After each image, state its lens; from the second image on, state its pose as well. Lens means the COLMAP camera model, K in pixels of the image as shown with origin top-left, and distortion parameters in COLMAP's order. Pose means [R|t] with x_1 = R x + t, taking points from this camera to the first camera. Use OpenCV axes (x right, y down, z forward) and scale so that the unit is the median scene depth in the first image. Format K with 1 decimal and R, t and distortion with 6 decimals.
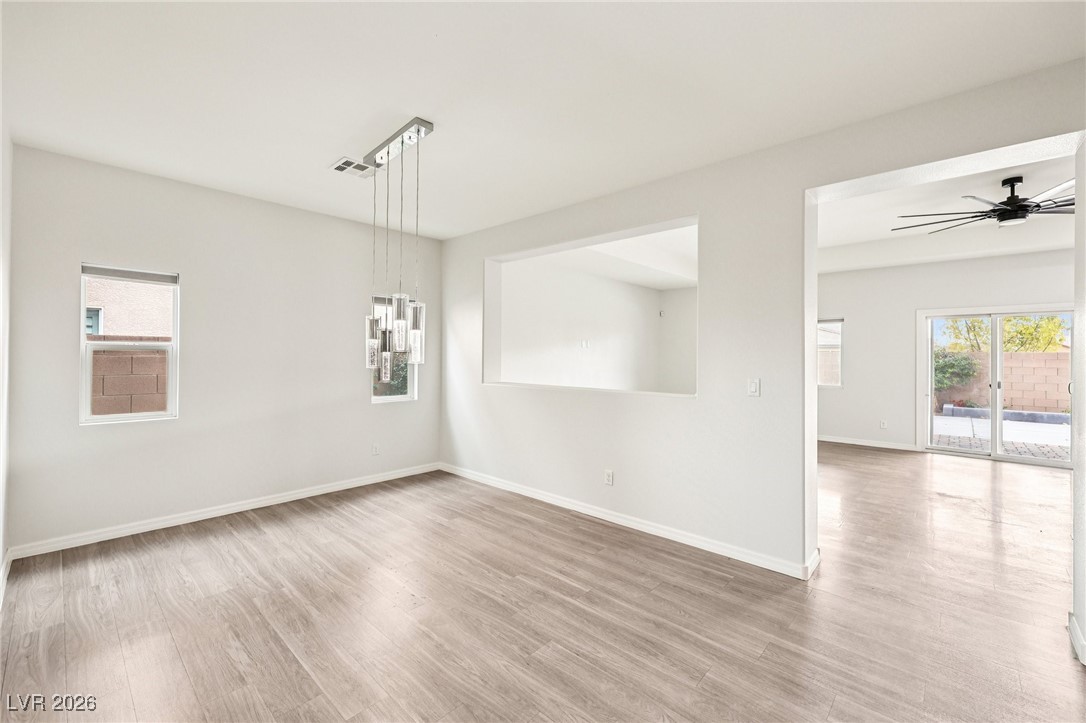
lens RADIAL K [[449.3, 0, 544.1], [0, 449.3, 353.0], [0, 0, 1]] dist [-0.001085, -0.000010]
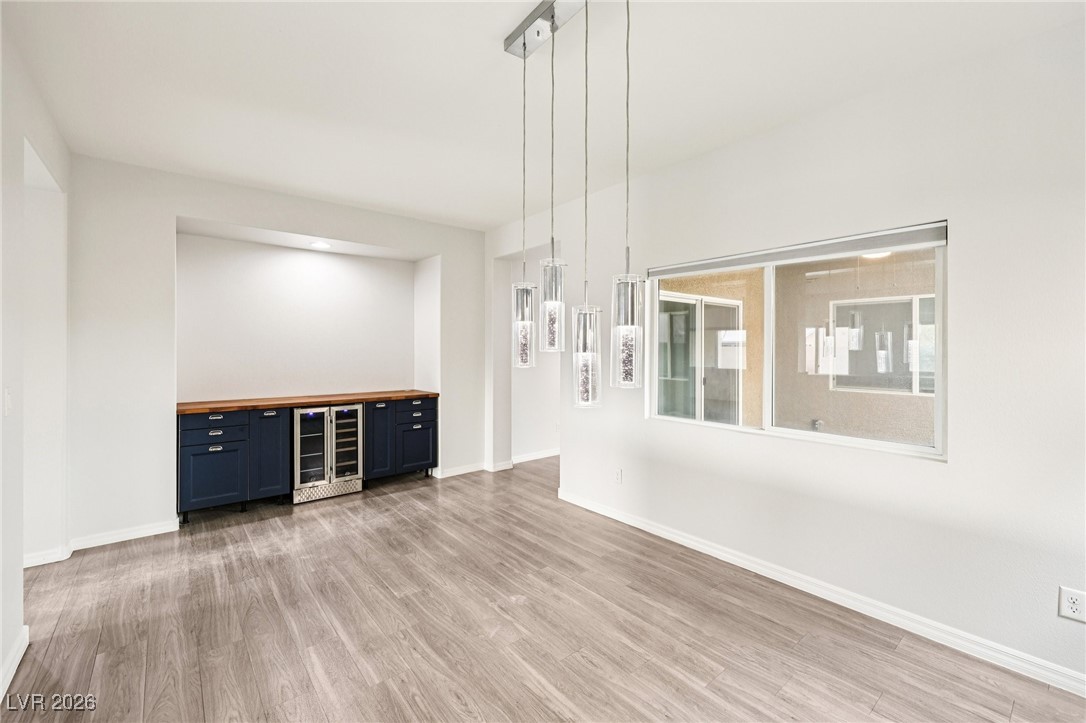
lens RADIAL K [[449.3, 0, 544.1], [0, 449.3, 353.0], [0, 0, 1]] dist [-0.001085, -0.000010]
pose [[-0.990975, -0.007632, 0.133832, -0.465929], [-0.006765, 0.999953, 0.006926, -0.003575], [-0.133878, 0.005958, -0.990980, 1.928160]]
